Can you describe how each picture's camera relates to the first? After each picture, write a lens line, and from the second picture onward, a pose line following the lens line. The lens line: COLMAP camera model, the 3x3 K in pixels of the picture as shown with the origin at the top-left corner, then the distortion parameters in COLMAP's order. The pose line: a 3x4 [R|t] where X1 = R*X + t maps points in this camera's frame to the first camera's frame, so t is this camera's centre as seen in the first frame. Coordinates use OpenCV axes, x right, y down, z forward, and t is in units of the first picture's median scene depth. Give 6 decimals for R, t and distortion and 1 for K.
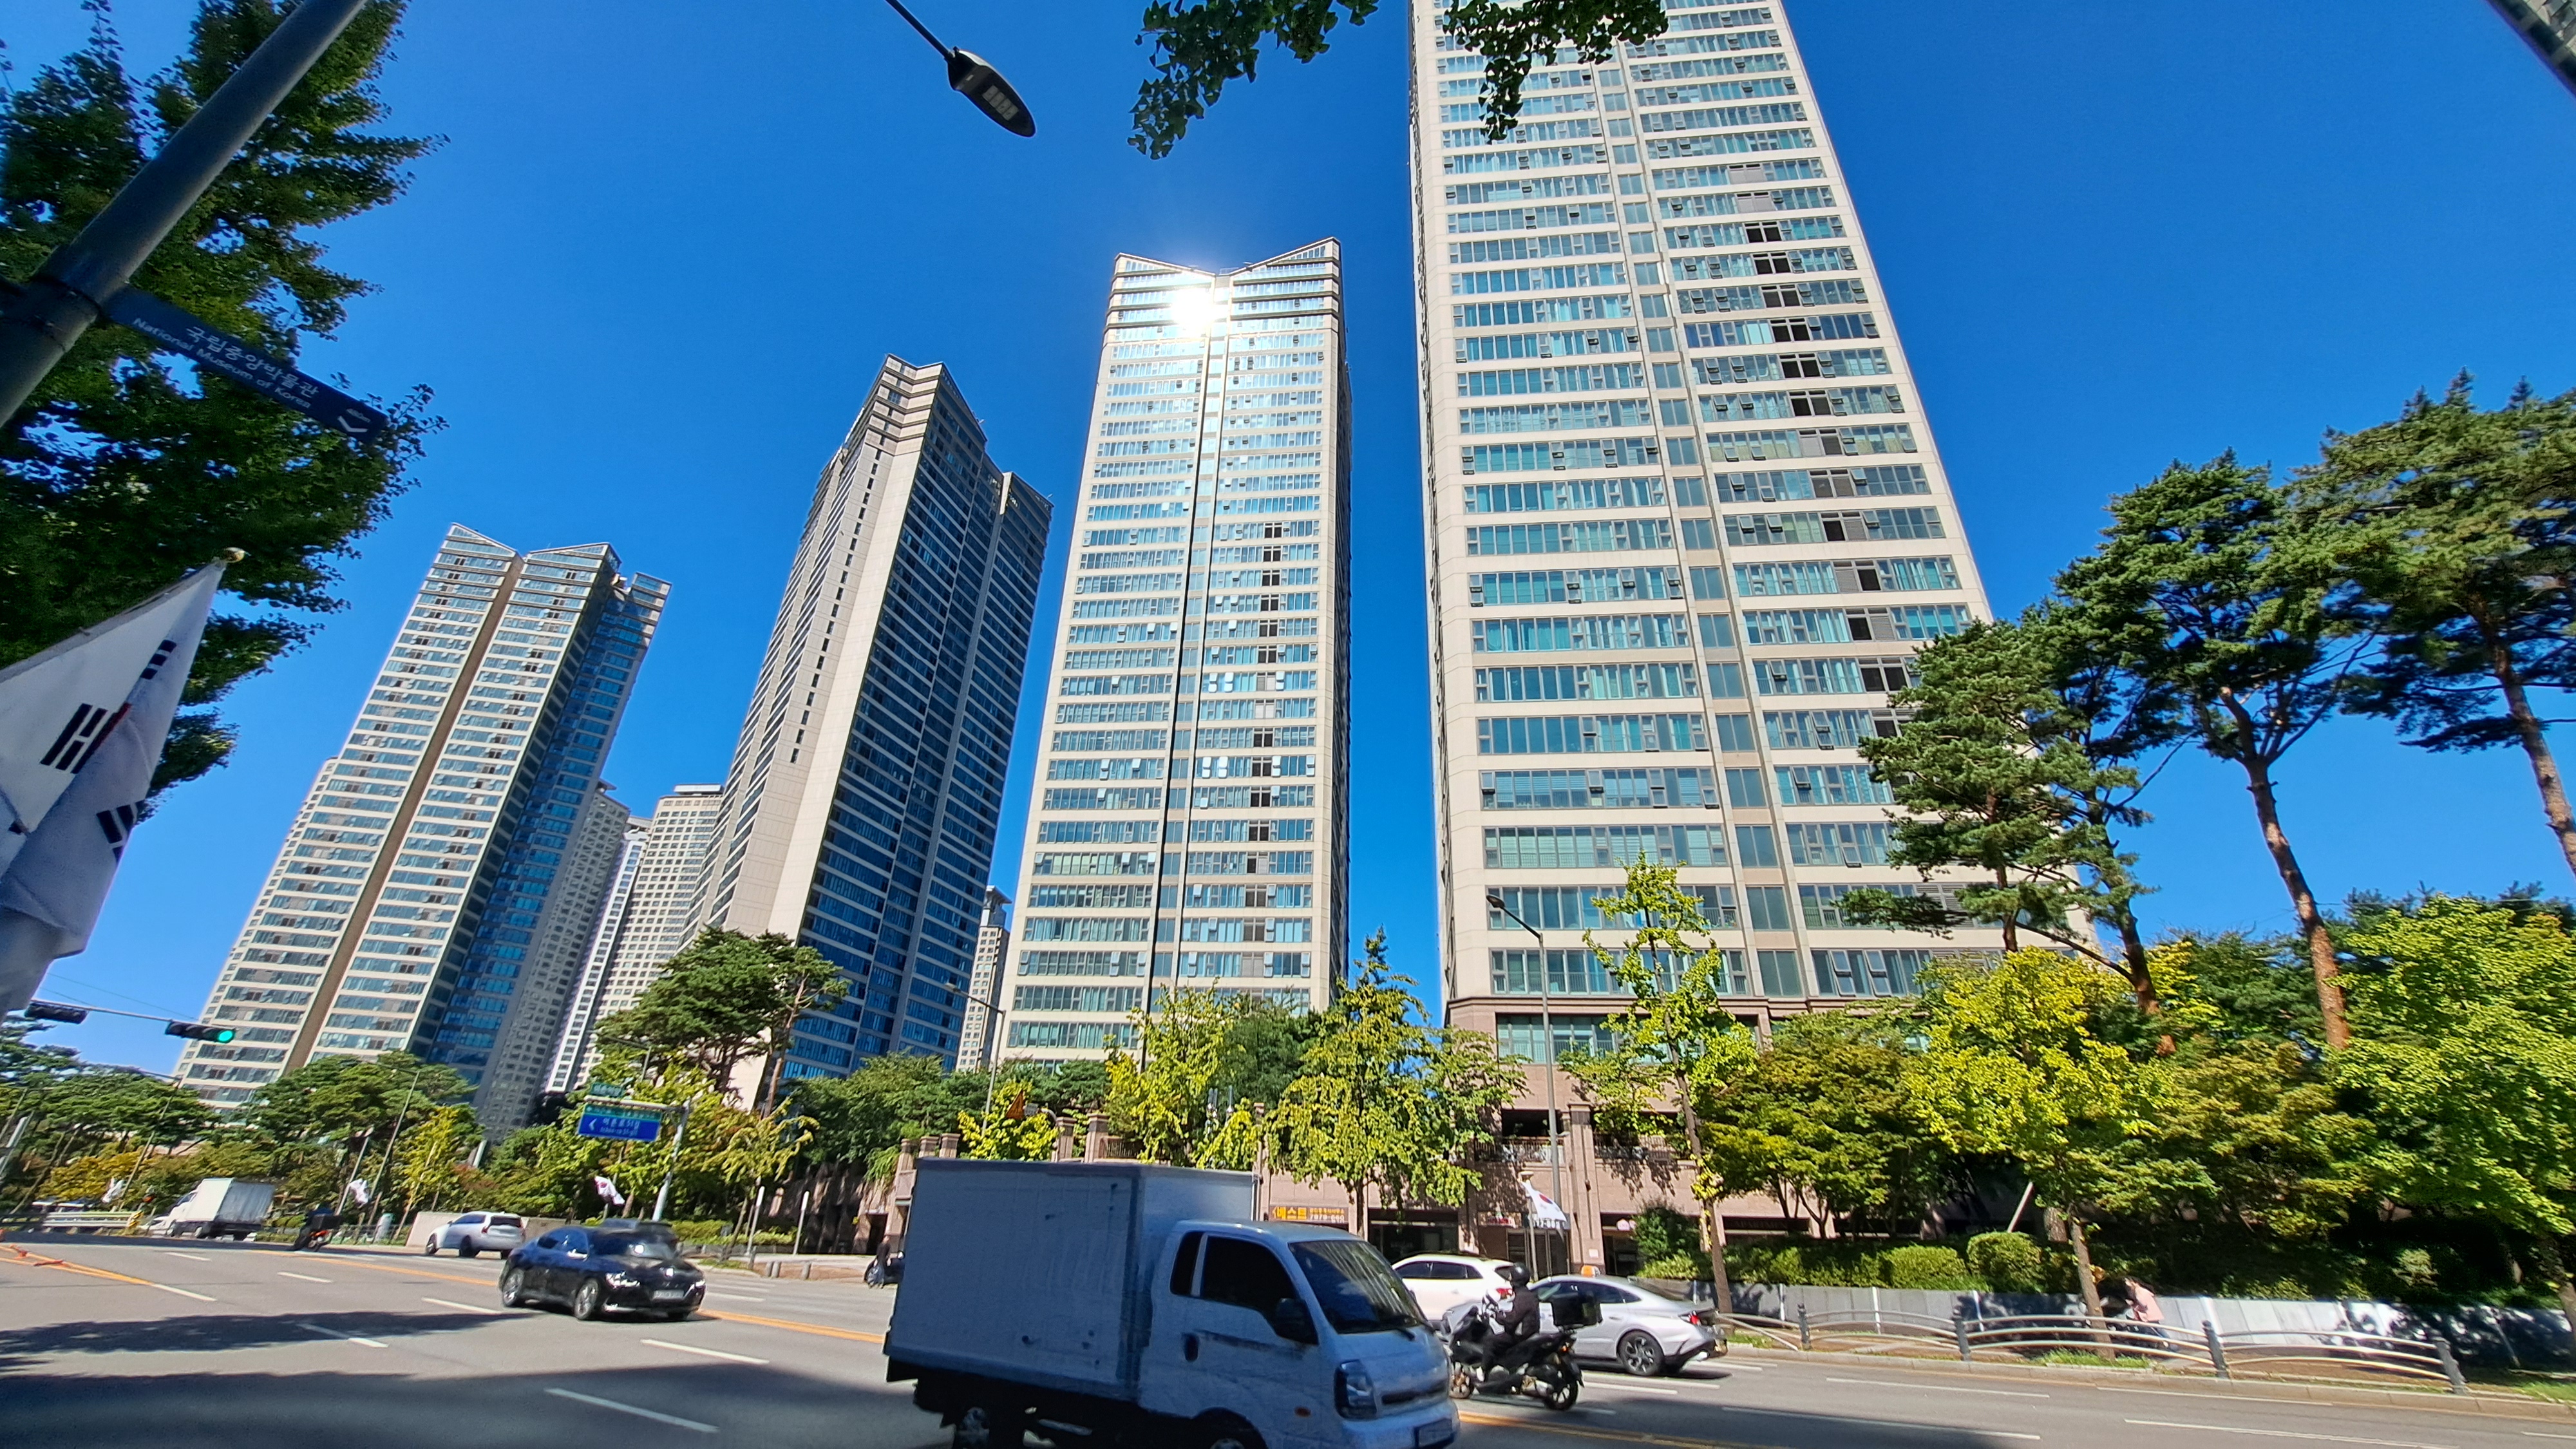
lens RADIAL K [[994.2, 0, 1288.0], [0, 994.2, 724.5], [0, 0, 1]] dist [-0.019005, 0.000118]
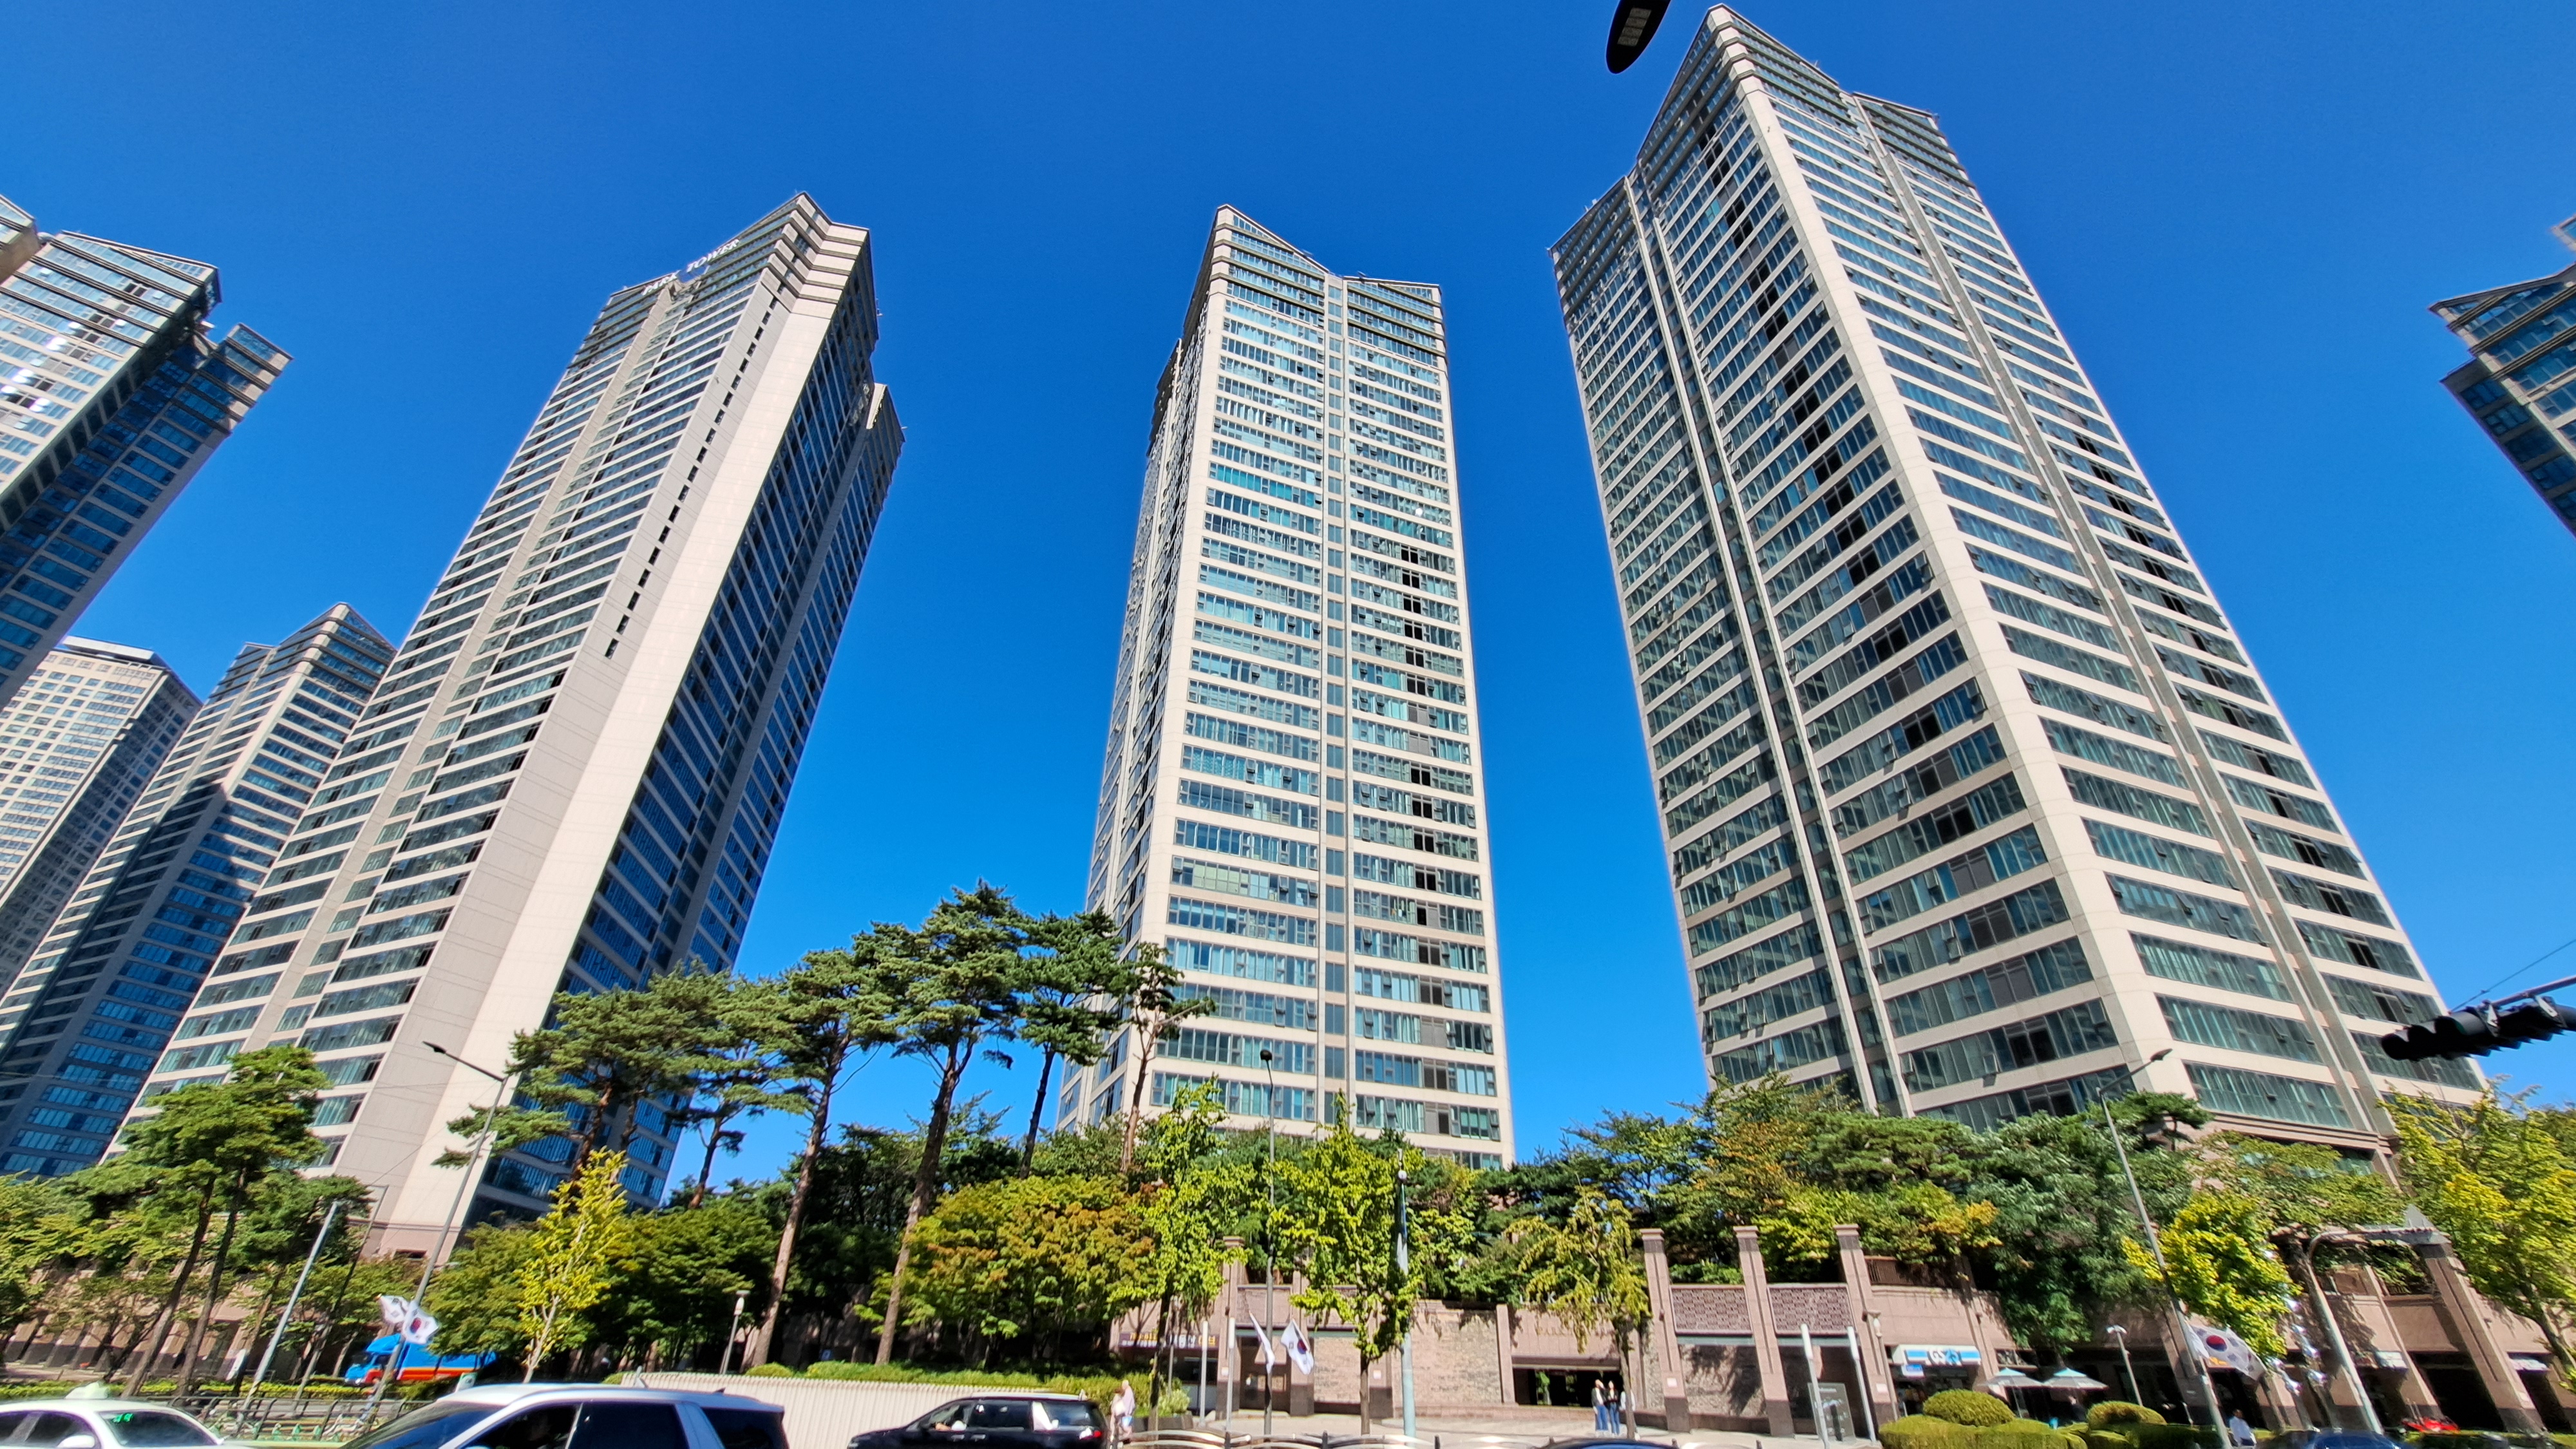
lens RADIAL K [[994.2, 0, 1288.0], [0, 994.2, 724.5], [0, 0, 1]] dist [-0.019005, 0.000118]
pose [[0.890926, 0.233926, 0.389267, -0.500739], [-0.206342, 0.972062, -0.111888, 0.096568], [-0.404565, 0.019362, 0.914304, 0.237178]]
